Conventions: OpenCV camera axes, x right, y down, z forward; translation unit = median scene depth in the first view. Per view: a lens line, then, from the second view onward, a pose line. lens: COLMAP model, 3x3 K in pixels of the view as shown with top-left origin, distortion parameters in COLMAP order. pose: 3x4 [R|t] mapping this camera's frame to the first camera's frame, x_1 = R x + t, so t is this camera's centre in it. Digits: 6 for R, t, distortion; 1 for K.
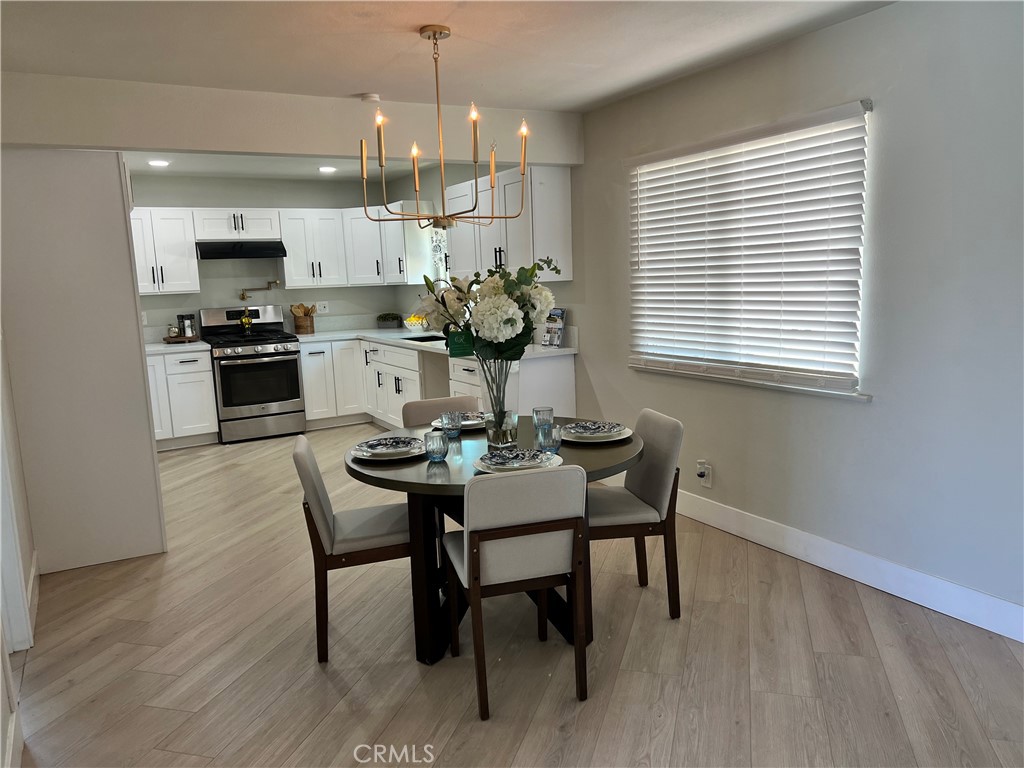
lens RADIAL K [[762.0, 0, 515.1], [0, 762.0, 386.3], [0, 0, 1]] dist [0.048147, -0.003444]
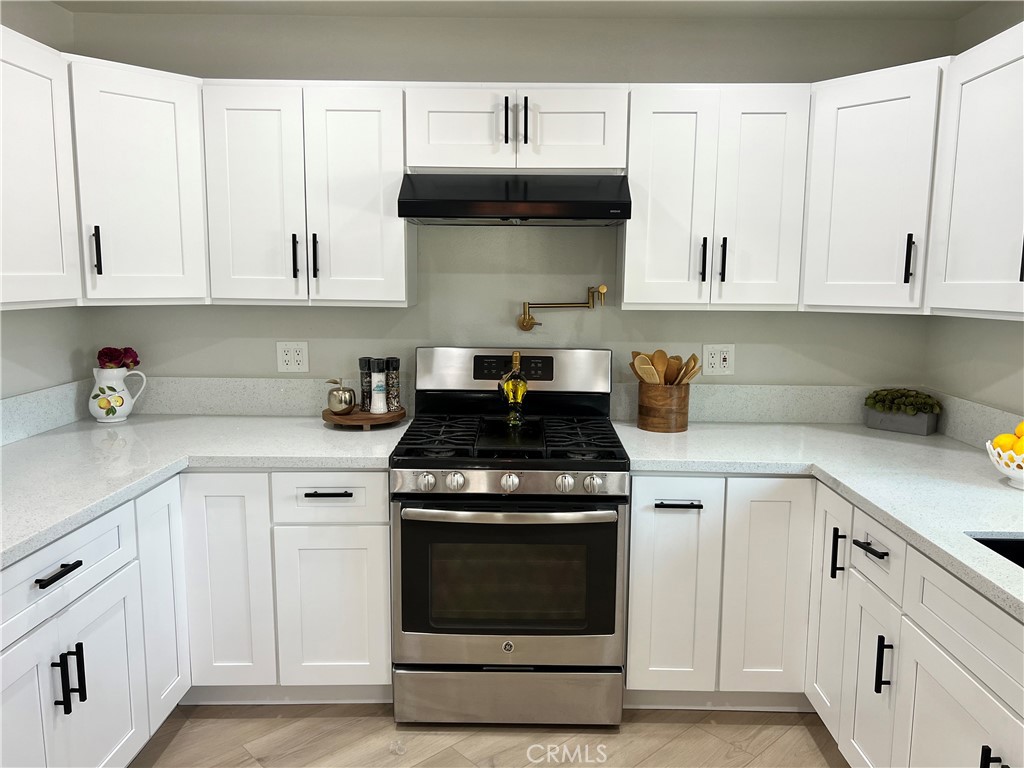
lens RADIAL K [[762.0, 0, 512.4], [0, 762.0, 389.6], [0, 0, 1]] dist [0.048147, -0.003444]
pose [[0.862589, 0.115847, -0.492463, -0.162725], [-0.119294, 0.992556, 0.024535, -0.092688], [0.491639, 0.037584, 0.869988, 0.666659]]
